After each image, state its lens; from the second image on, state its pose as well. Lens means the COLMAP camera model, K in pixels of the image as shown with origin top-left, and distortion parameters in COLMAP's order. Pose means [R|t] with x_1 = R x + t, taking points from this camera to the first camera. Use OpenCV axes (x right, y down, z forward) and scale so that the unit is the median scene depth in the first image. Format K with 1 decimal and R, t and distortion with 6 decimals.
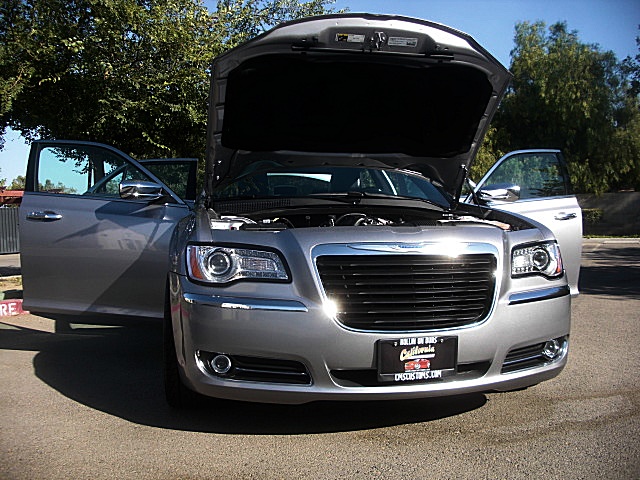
lens RADIAL K [[612.9, 0, 320.0], [0, 612.9, 240.0], [0, 0, 1]] dist [-0.091402, 0.012184]
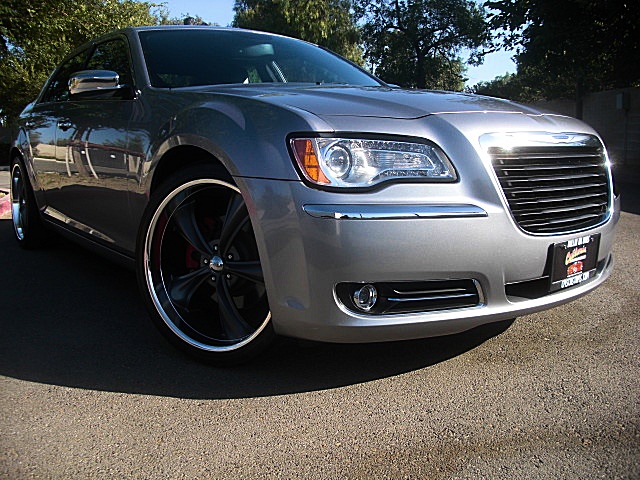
lens RADIAL K [[616.3, 0, 320.0], [0, 616.3, 240.0], [0, 0, 1]] dist [-0.226619, 0.194003]
pose [[0.894359, -0.082854, 0.439610, -0.522444], [0.025165, 0.990461, 0.135477, 0.032232], [-0.446642, -0.110102, 0.887913, 0.363886]]
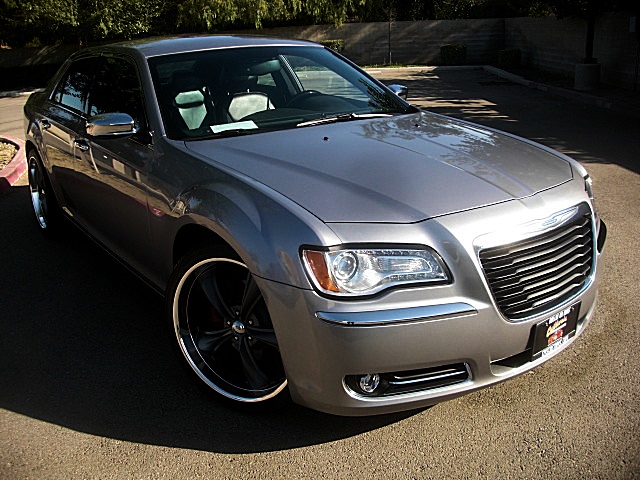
lens RADIAL K [[616.3, 0, 320.0], [0, 616.3, 240.0], [0, 0, 1]] dist [-0.226619, 0.194003]
pose [[0.897545, -0.164110, 0.409244, -0.535992], [0.043140, 0.956386, 0.288904, -0.237500], [-0.438807, -0.241649, 0.865479, 0.324422]]
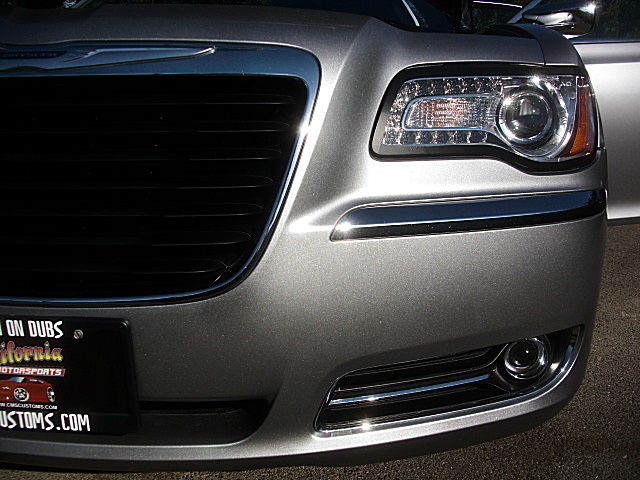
lens RADIAL K [[616.3, 0, 320.0], [0, 616.3, 240.0], [0, 0, 1]] dist [-0.226619, 0.194003]
pose [[0.962669, 0.055537, -0.264922, 0.384433], [-0.014140, 0.987707, 0.155676, 0.057665], [0.270311, -0.146118, 0.951620, 0.684117]]
